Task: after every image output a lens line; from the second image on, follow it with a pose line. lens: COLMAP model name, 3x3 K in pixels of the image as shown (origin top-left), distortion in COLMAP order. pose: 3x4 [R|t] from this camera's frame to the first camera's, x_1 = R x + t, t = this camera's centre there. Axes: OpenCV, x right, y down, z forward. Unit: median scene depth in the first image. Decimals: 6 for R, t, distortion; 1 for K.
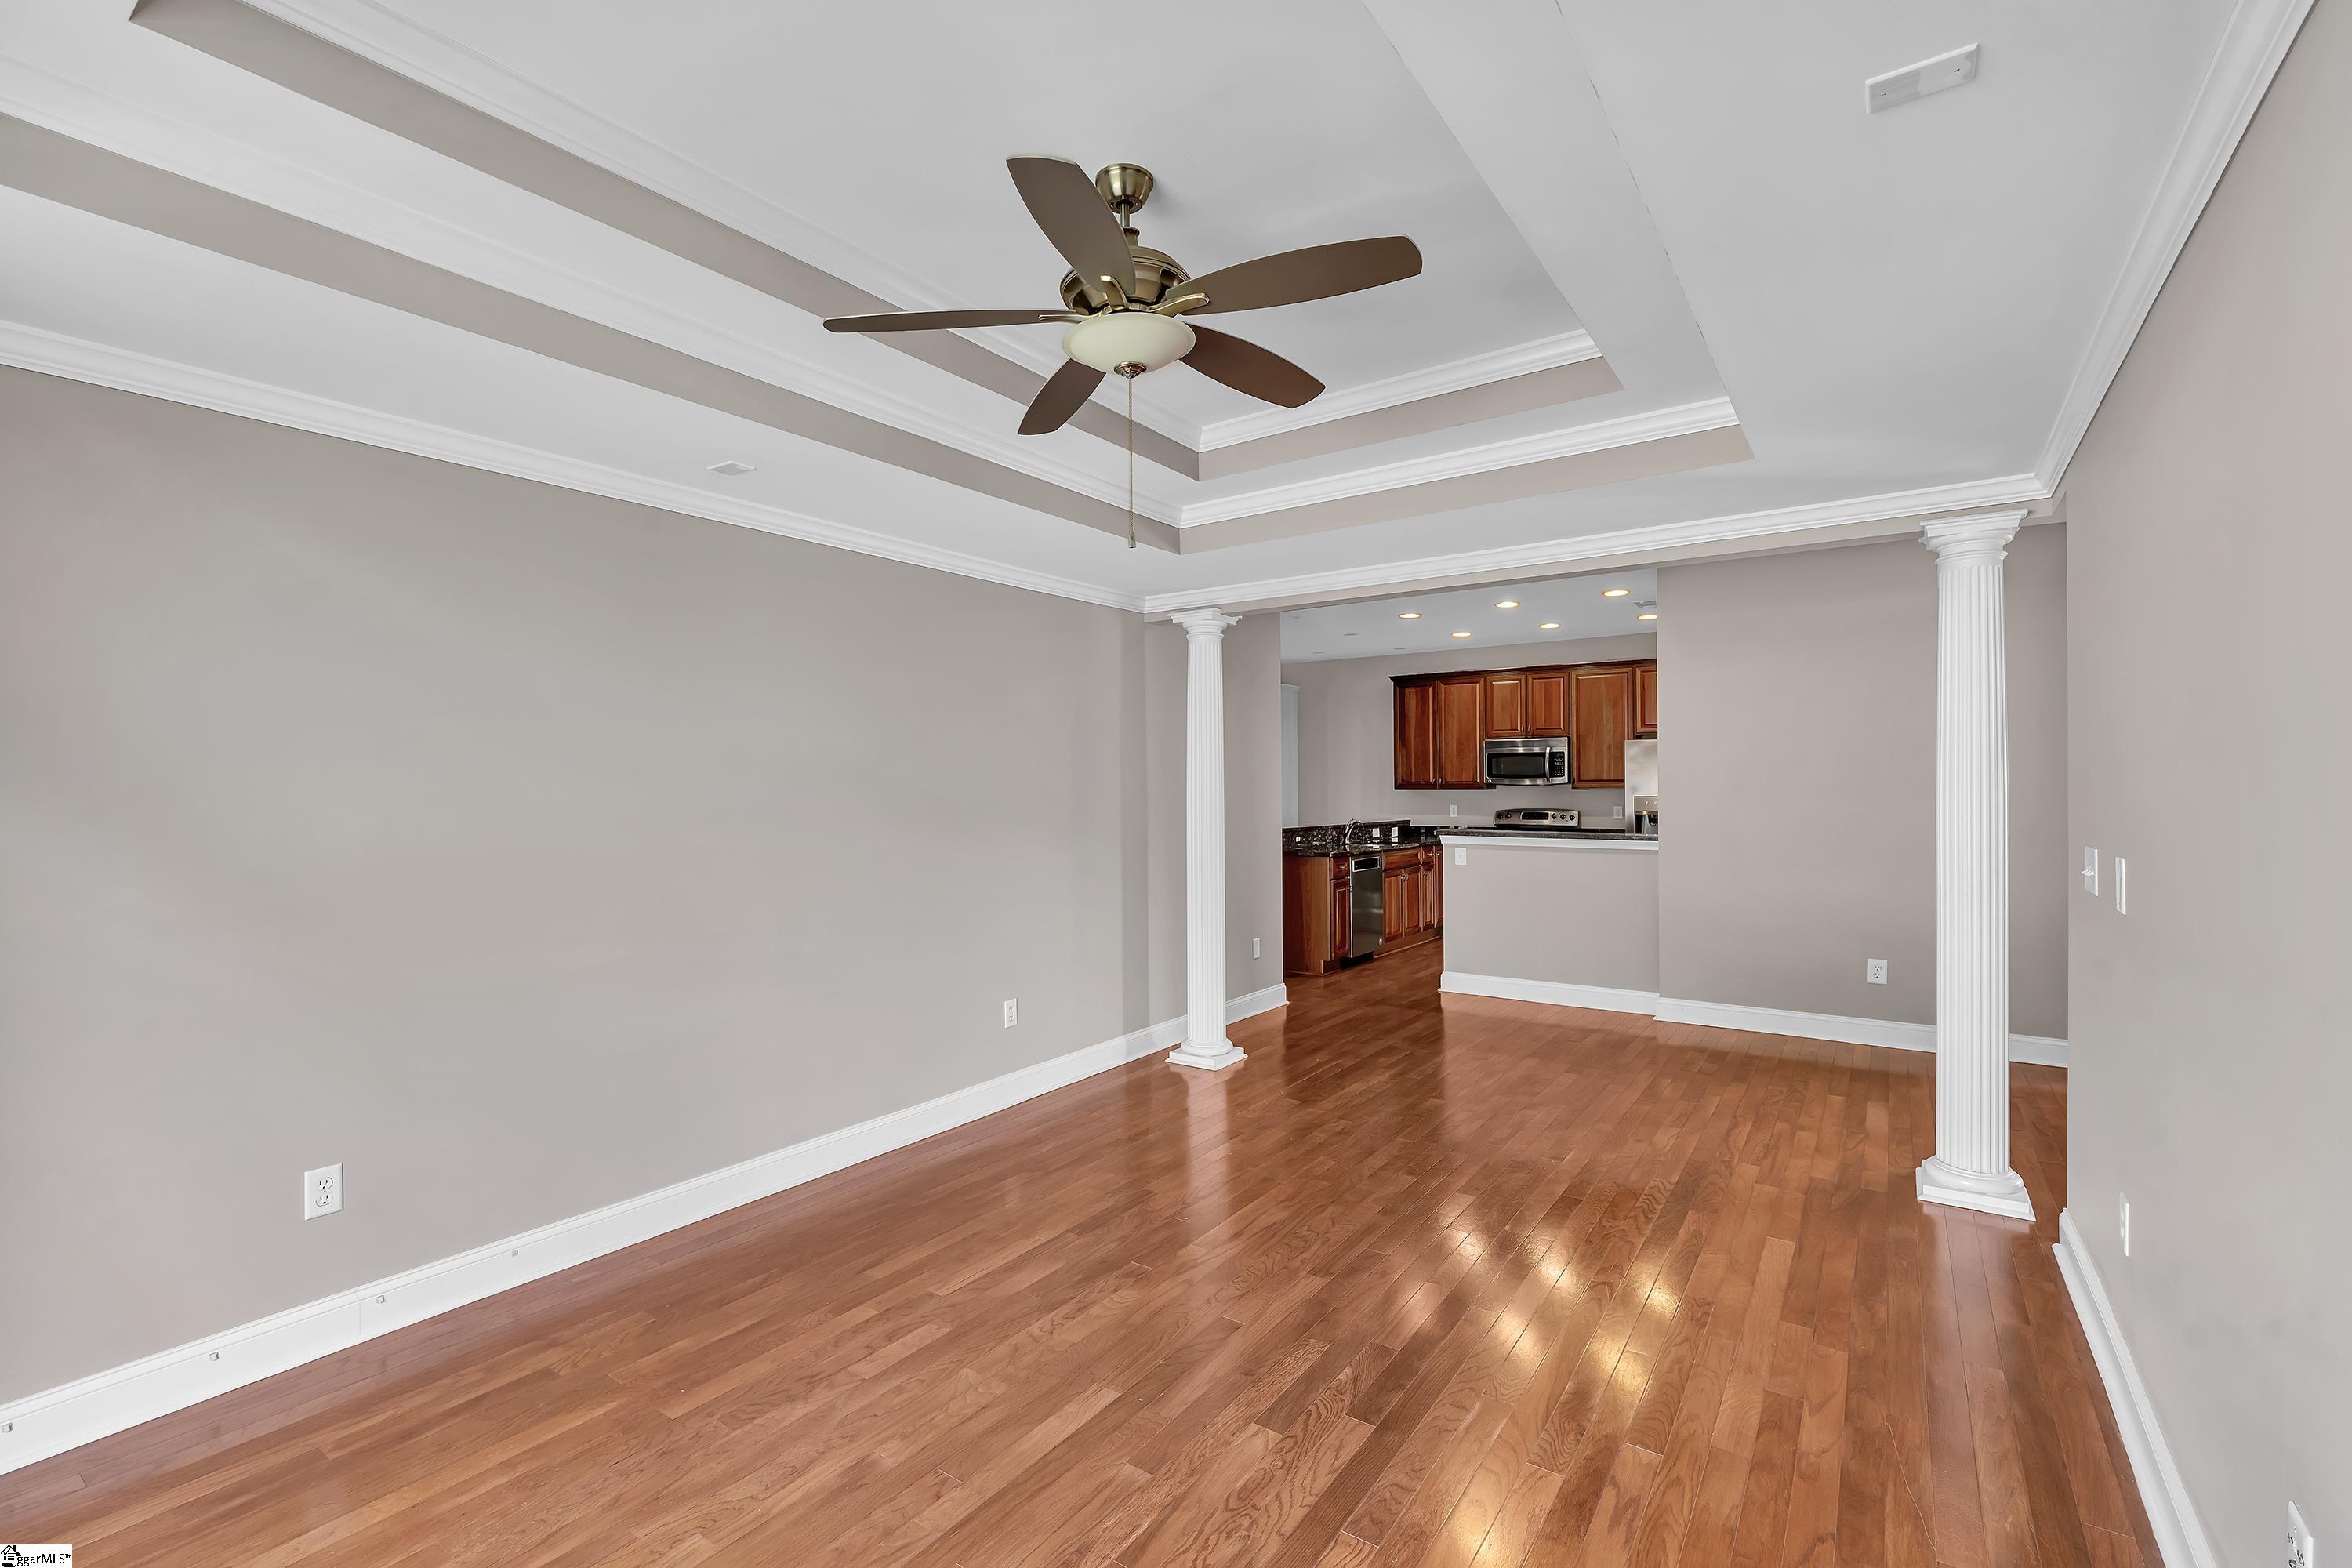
lens RADIAL K [[1028.1, 0, 1175.0], [0, 1028.1, 788.1], [0, 0, 1]] dist [-0.007247, 0.000068]
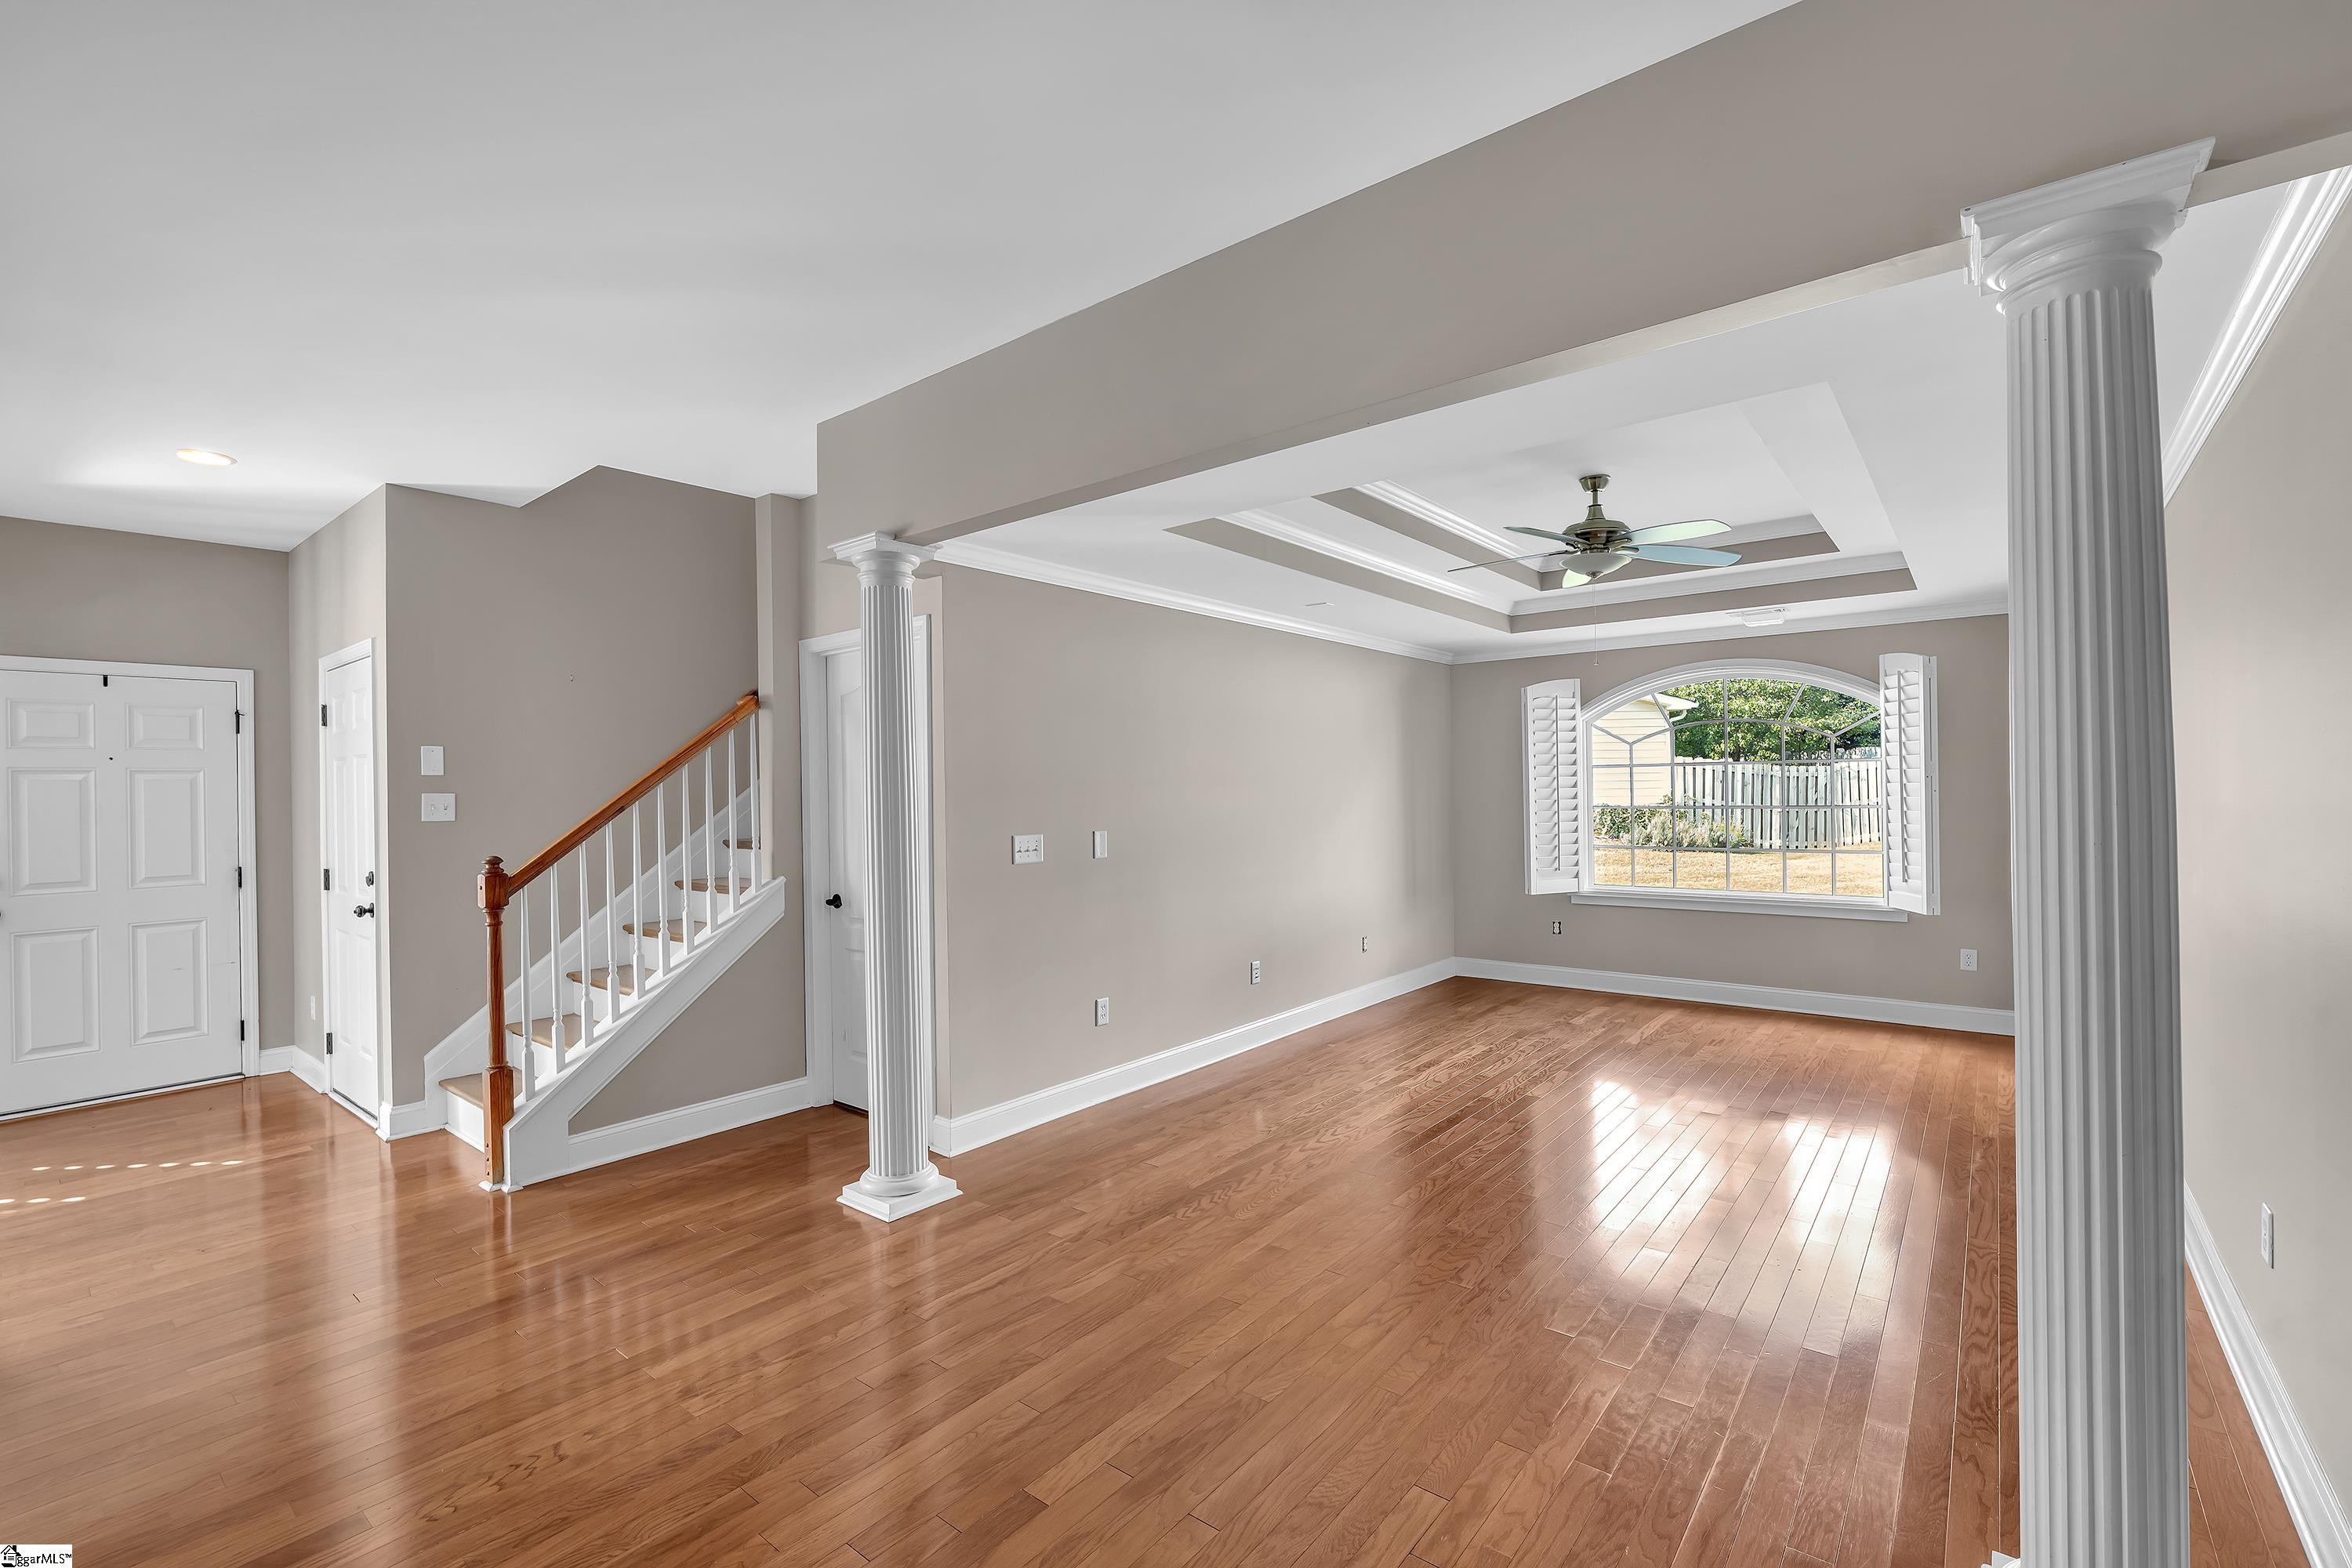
lens RADIAL K [[1028.1, 0, 1175.0], [0, 1028.1, 788.1], [0, 0, 1]] dist [-0.007247, 0.000068]
pose [[-0.997510, 0.018748, 0.067986, 0.157686], [0.018598, 0.999823, -0.002843, -0.001856], [-0.068027, -0.001572, -0.997682, 0.743484]]
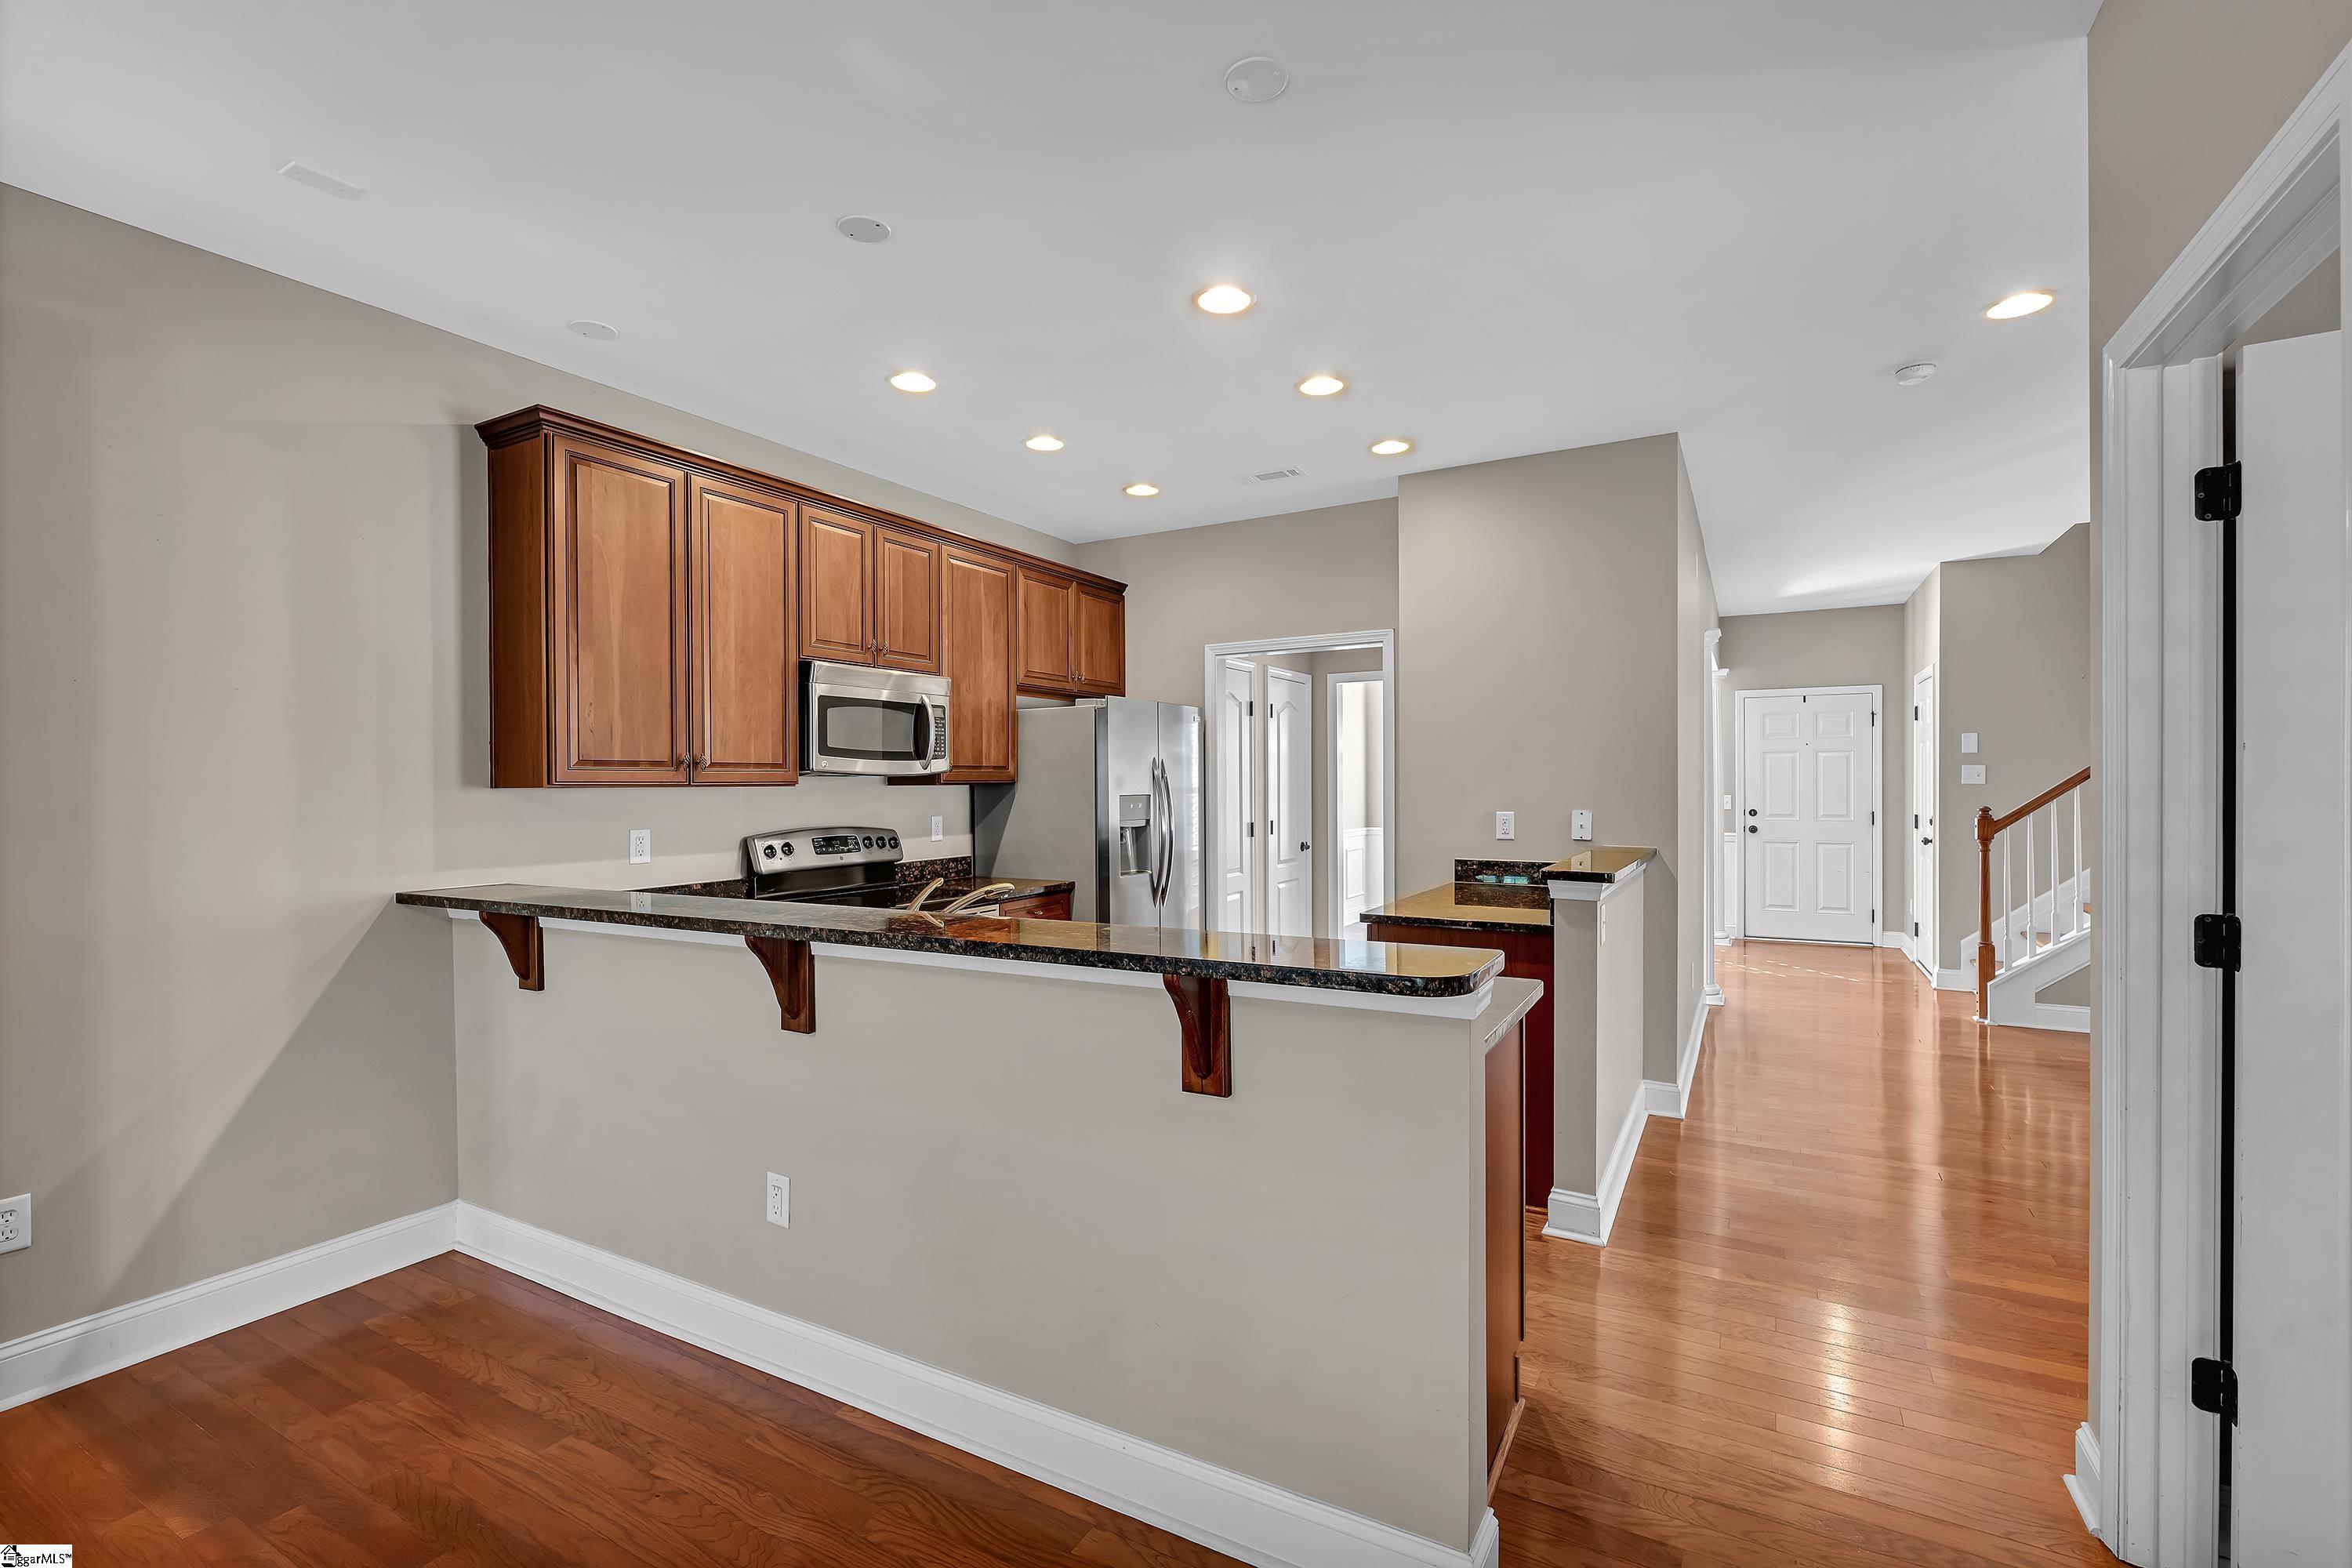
lens RADIAL K [[1028.1, 0, 1175.0], [0, 1028.1, 788.1], [0, 0, 1]] dist [-0.007247, 0.000068]
pose [[-0.101041, -0.005032, 0.994870, -0.107364], [0.006431, 0.999963, 0.005711, 0.001107], [-0.994861, 0.006975, -0.101005, 0.904785]]
